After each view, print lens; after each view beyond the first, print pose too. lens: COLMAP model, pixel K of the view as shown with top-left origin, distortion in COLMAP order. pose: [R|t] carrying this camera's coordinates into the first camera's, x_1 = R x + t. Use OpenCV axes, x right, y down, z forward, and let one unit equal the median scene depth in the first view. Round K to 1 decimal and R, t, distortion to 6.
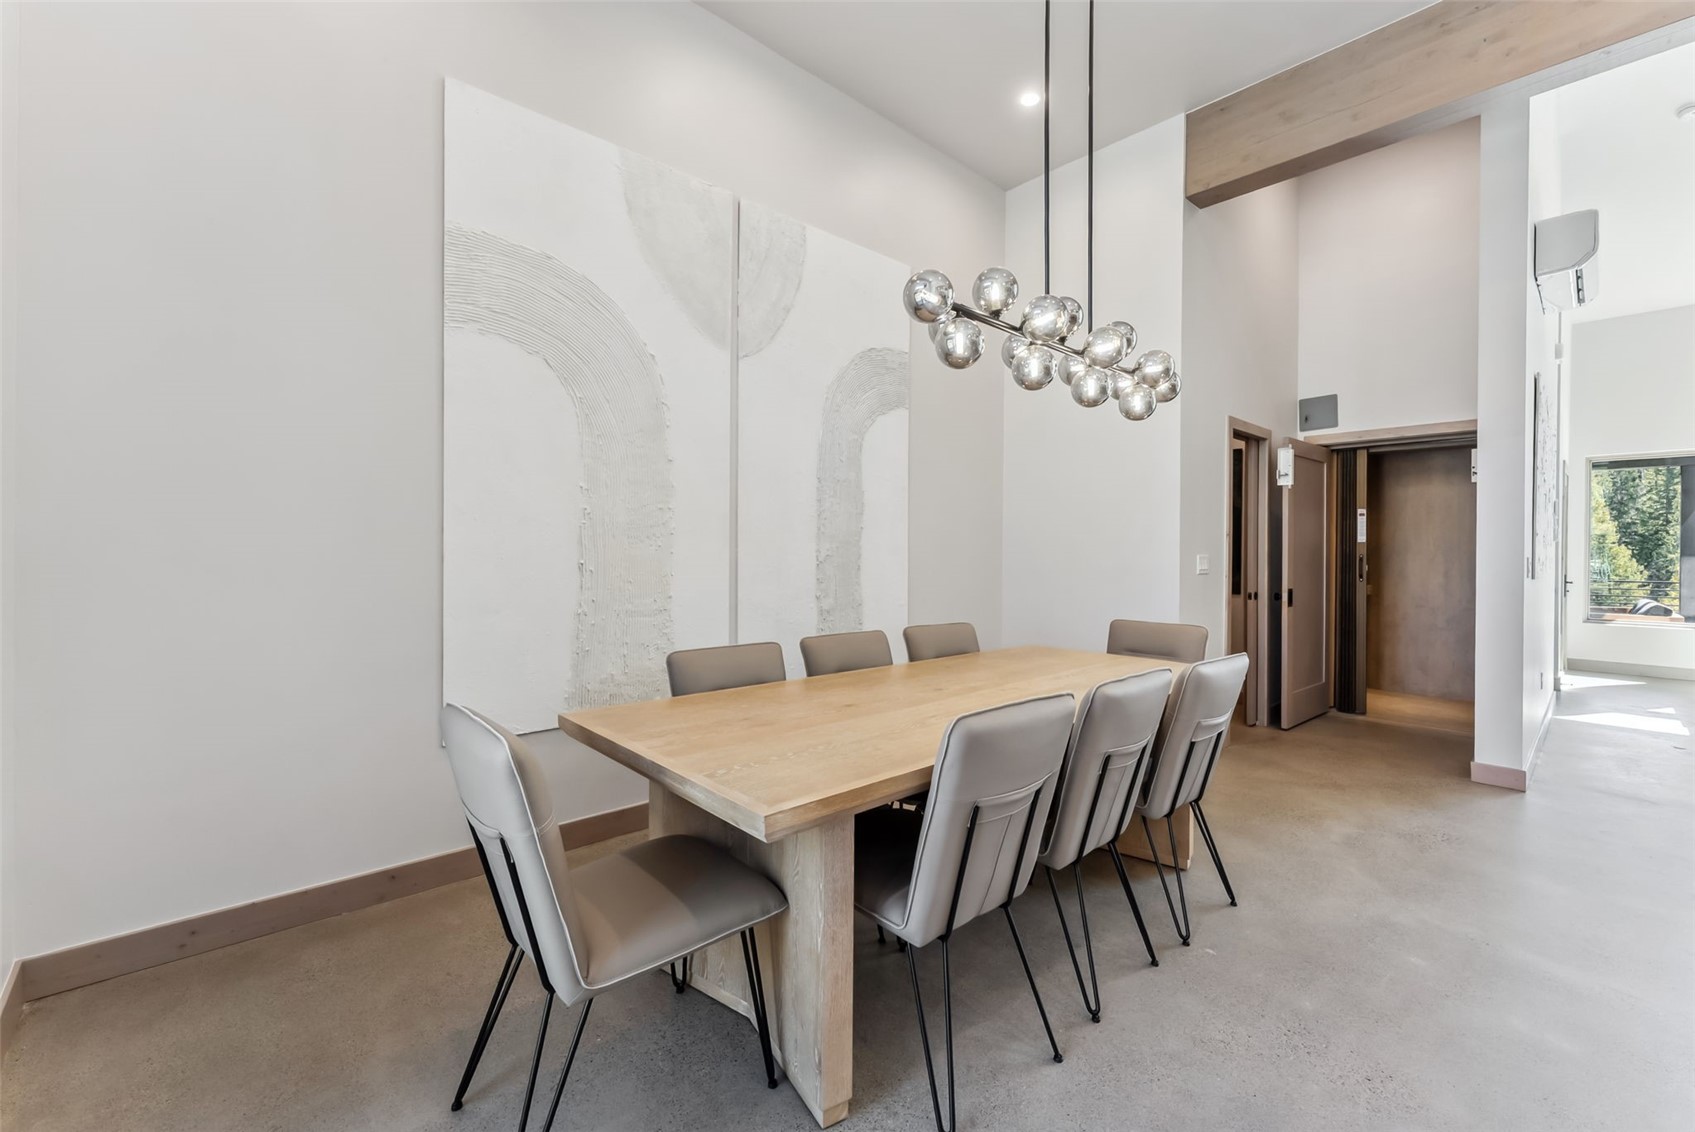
lens RADIAL K [[696.2, 0, 846.0], [0, 696.2, 553.1], [0, 0, 1]] dist [-0.000308, 0.000031]
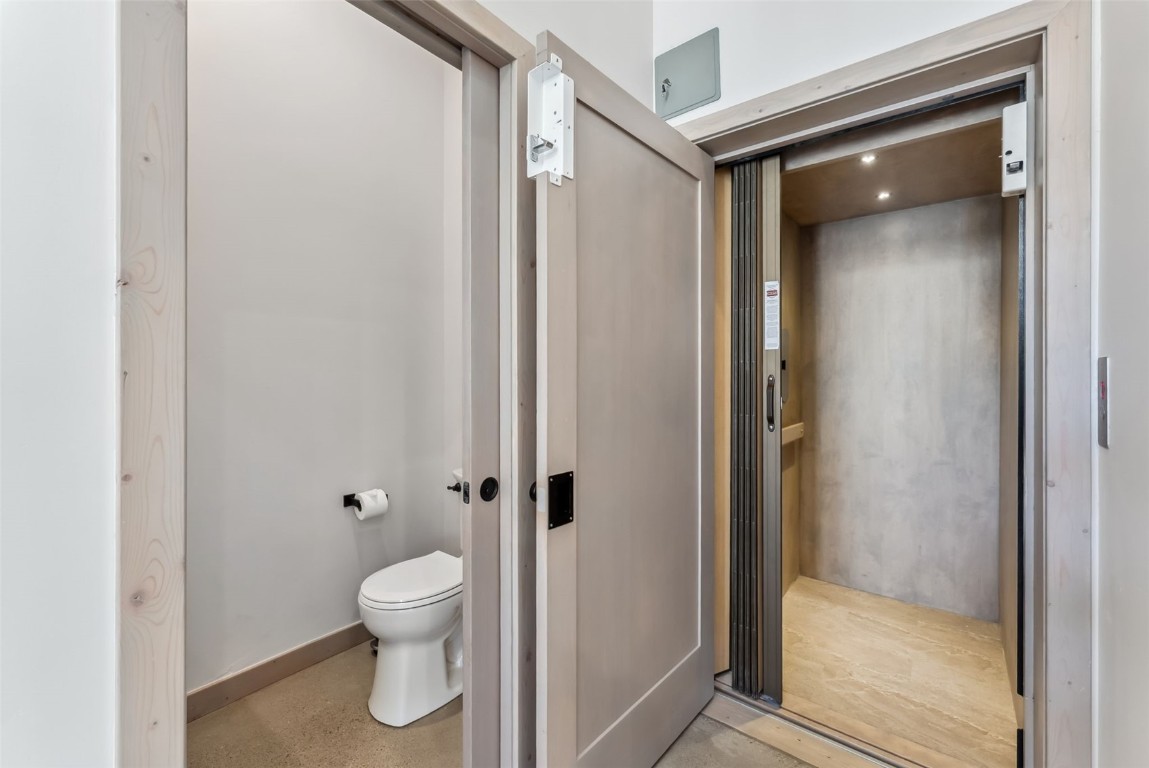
lens RADIAL K [[471.9, 0, 573.5], [0, 471.9, 375.2], [0, 0, 1]] dist [-0.000308, 0.000031]
pose [[0.987381, -0.005289, 0.158274, 0.472802], [0.005556, 0.999984, -0.001241, 0.001231], [-0.158265, 0.002105, 0.987394, 0.597111]]
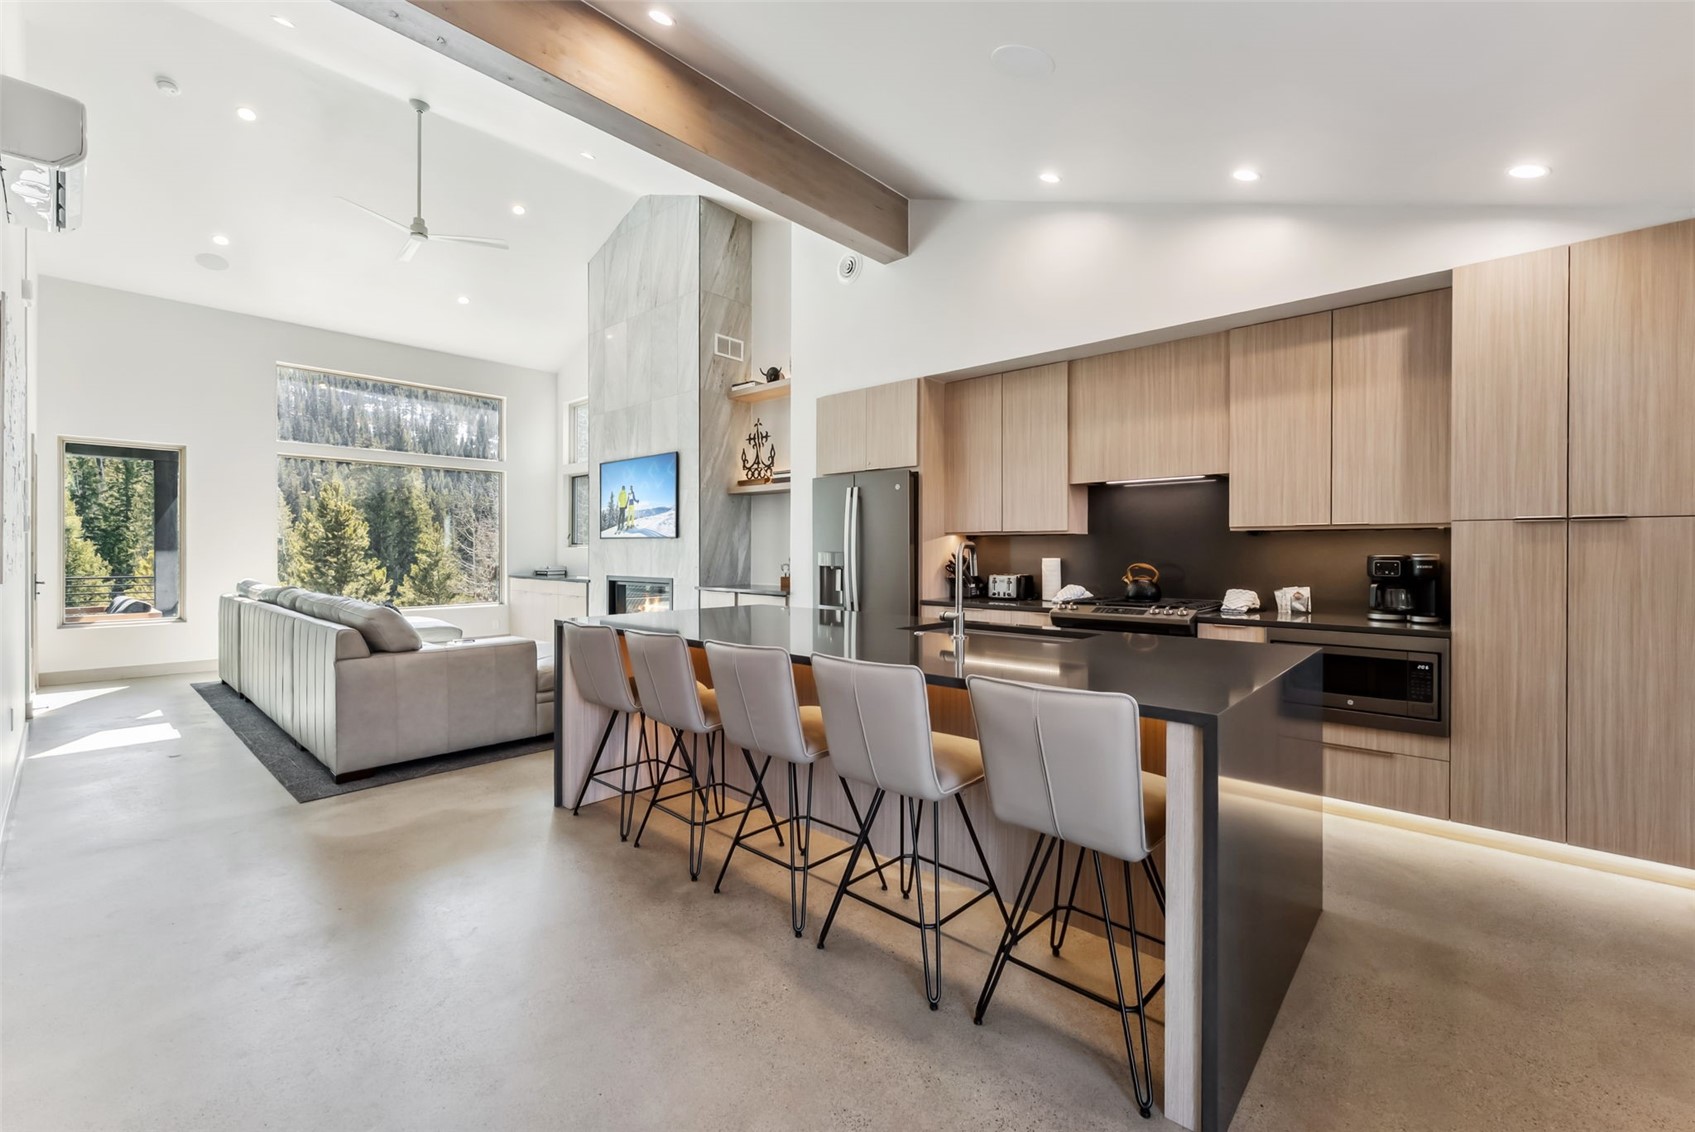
lens RADIAL K [[696.2, 0, 846.0], [0, 696.2, 553.1], [0, 0, 1]] dist [-0.000308, 0.000031]
pose [[-0.100777, -0.010391, 0.994855, 0.128233], [0.003657, 0.999935, 0.010814, 0.000746], [-0.994902, 0.004728, -0.100732, 0.139727]]
